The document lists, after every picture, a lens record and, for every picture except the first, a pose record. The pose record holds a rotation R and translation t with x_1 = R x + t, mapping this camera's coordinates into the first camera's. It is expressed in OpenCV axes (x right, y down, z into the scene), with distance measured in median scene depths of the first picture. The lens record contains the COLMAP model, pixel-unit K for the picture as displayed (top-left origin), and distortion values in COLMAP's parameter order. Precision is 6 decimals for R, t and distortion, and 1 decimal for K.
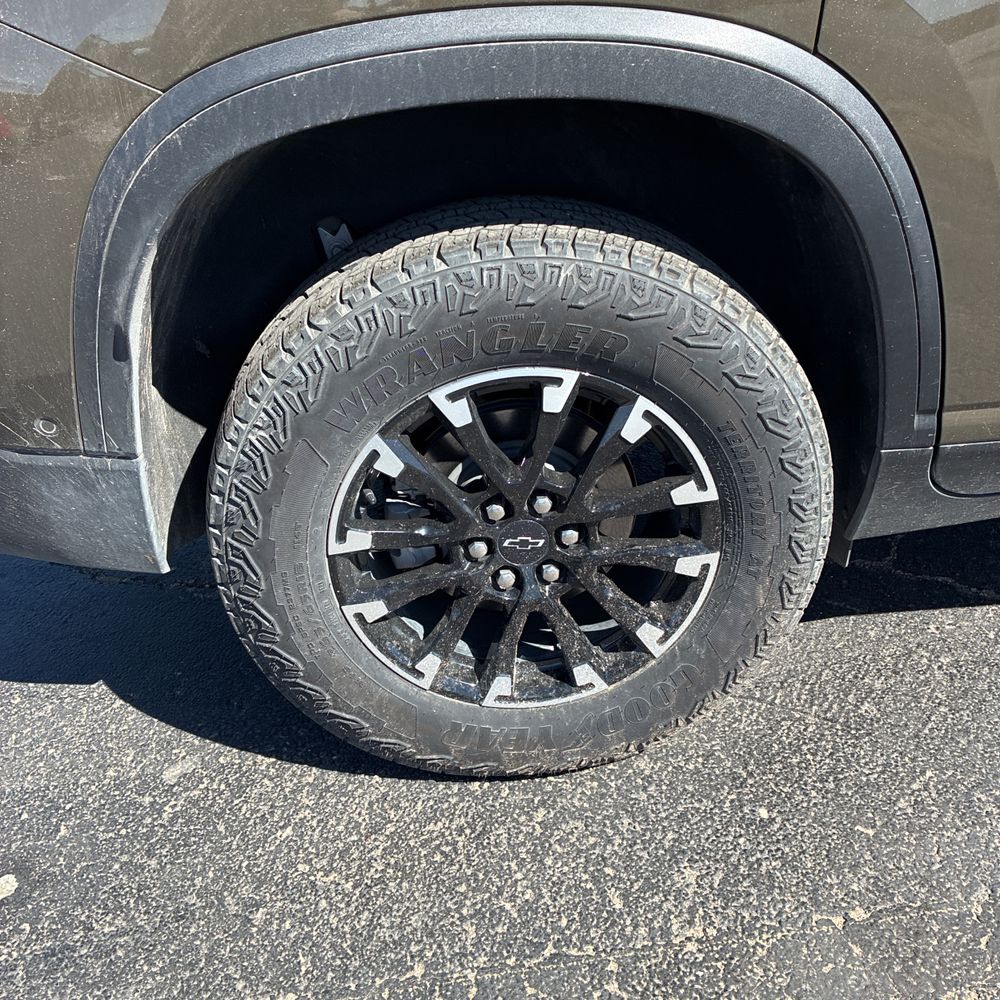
lens RADIAL K [[988.2, 0, 500.0], [0, 988.2, 500.0], [0, 0, 1]] dist [0.034147, -0.008925]
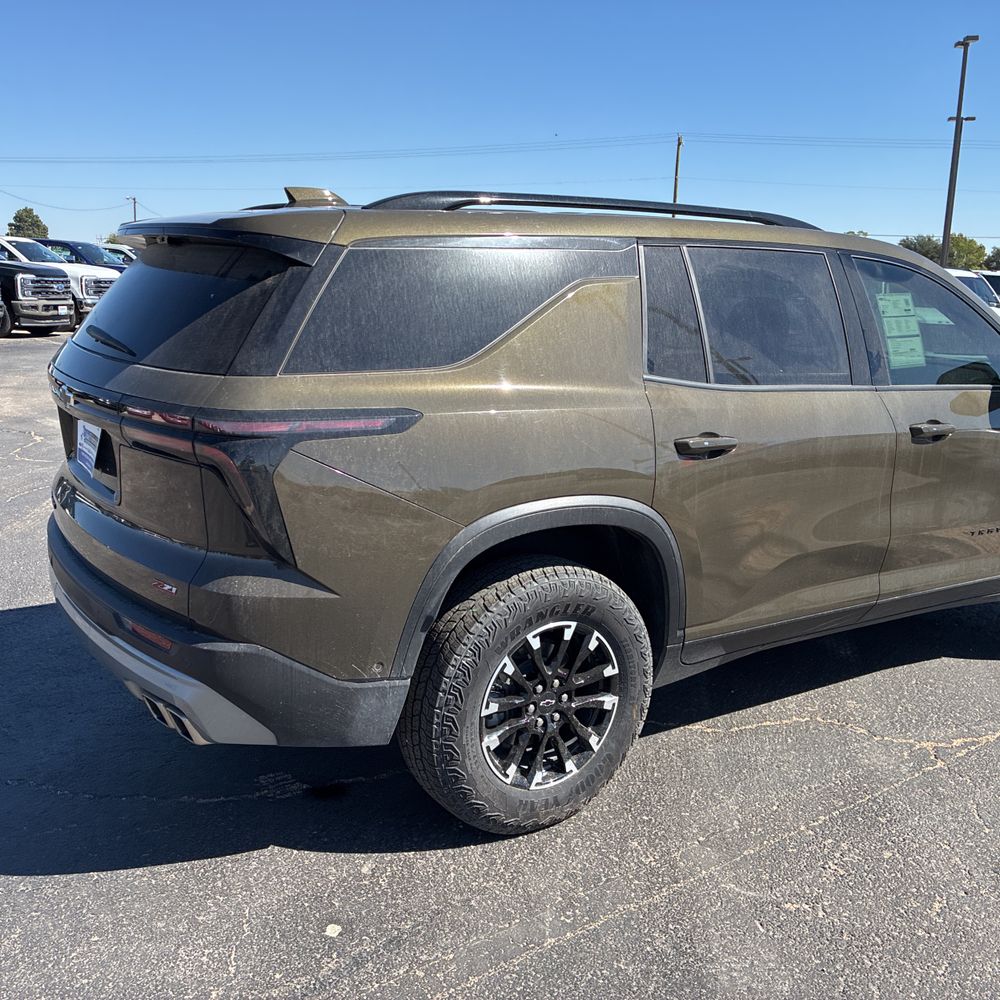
lens RADIAL K [[1014.8, 0, 498.6], [0, 1014.8, 496.0], [0, 0, 1]] dist [0.020706, 0.009577]
pose [[0.858286, -0.013892, 0.512983, -1.267732], [0.166951, 0.952812, -0.253527, 0.164930], [-0.485255, 0.303242, 0.820105, -0.990930]]
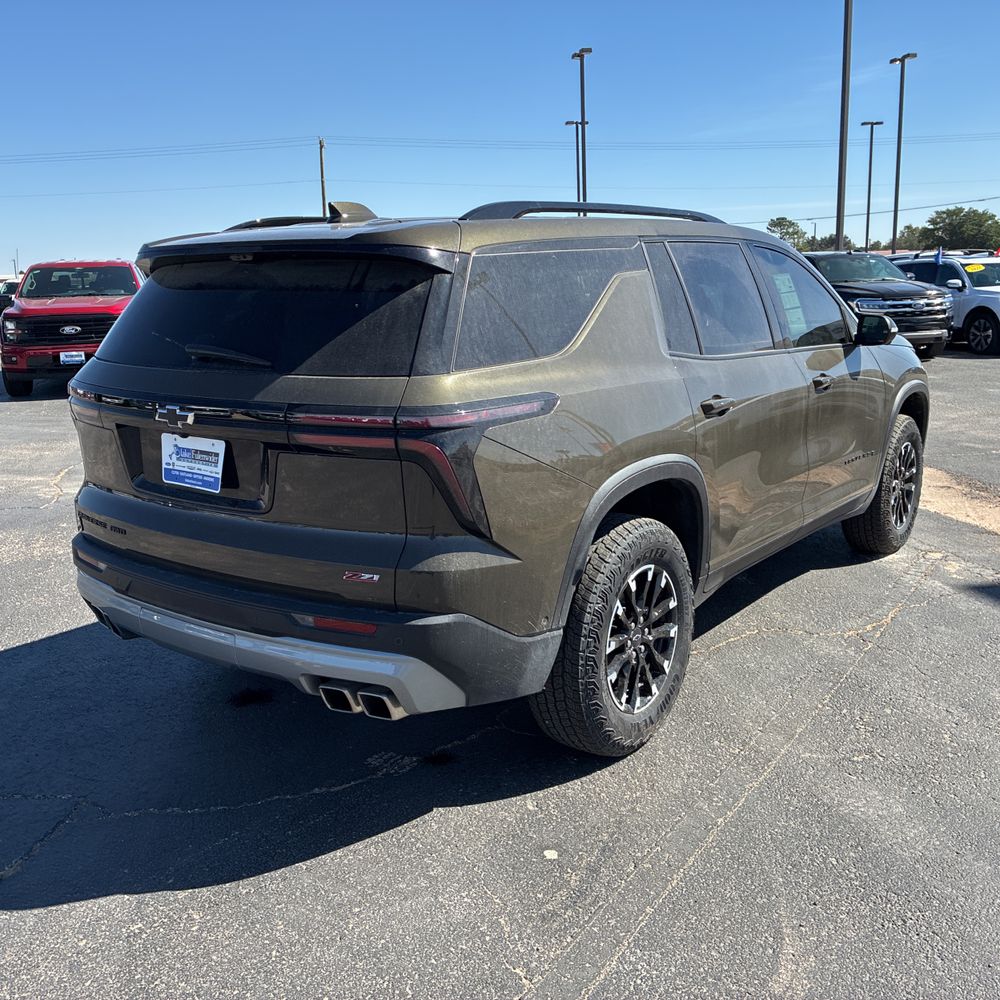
lens RADIAL K [[1014.8, 0, 498.6], [0, 1014.8, 496.0], [0, 0, 1]] dist [0.020706, 0.009577]
pose [[0.644795, -0.107716, 0.756728, -2.239392], [0.354944, 0.918999, -0.171628, 0.031184], [-0.676945, 0.379261, 0.630799, -0.591869]]
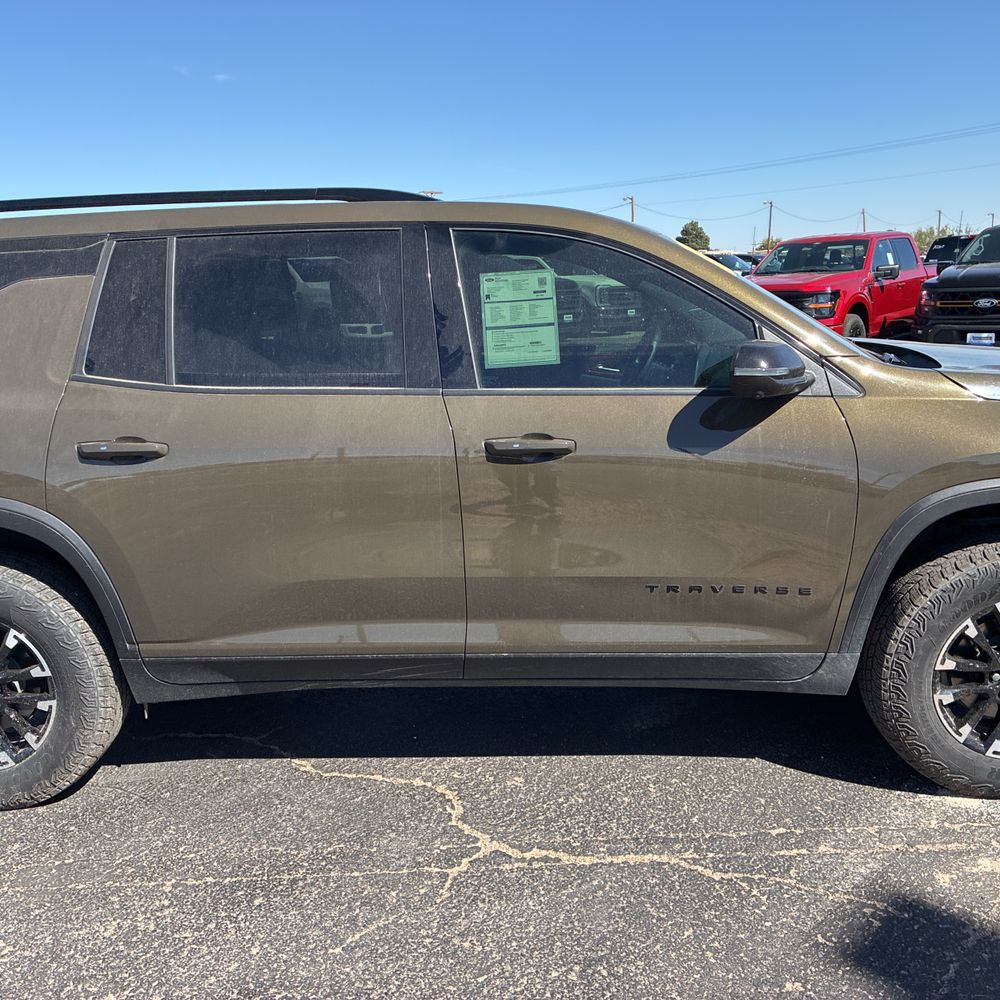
lens RADIAL K [[996.9, 0, 496.0], [0, 996.9, 515.1], [0, 0, 1]] dist [0.015283, 0.035703]
pose [[0.995866, 0.055033, -0.072266, 1.422970], [-0.072235, 0.962162, -0.262728, 0.181566], [0.055073, 0.266862, 0.962160, -1.346729]]
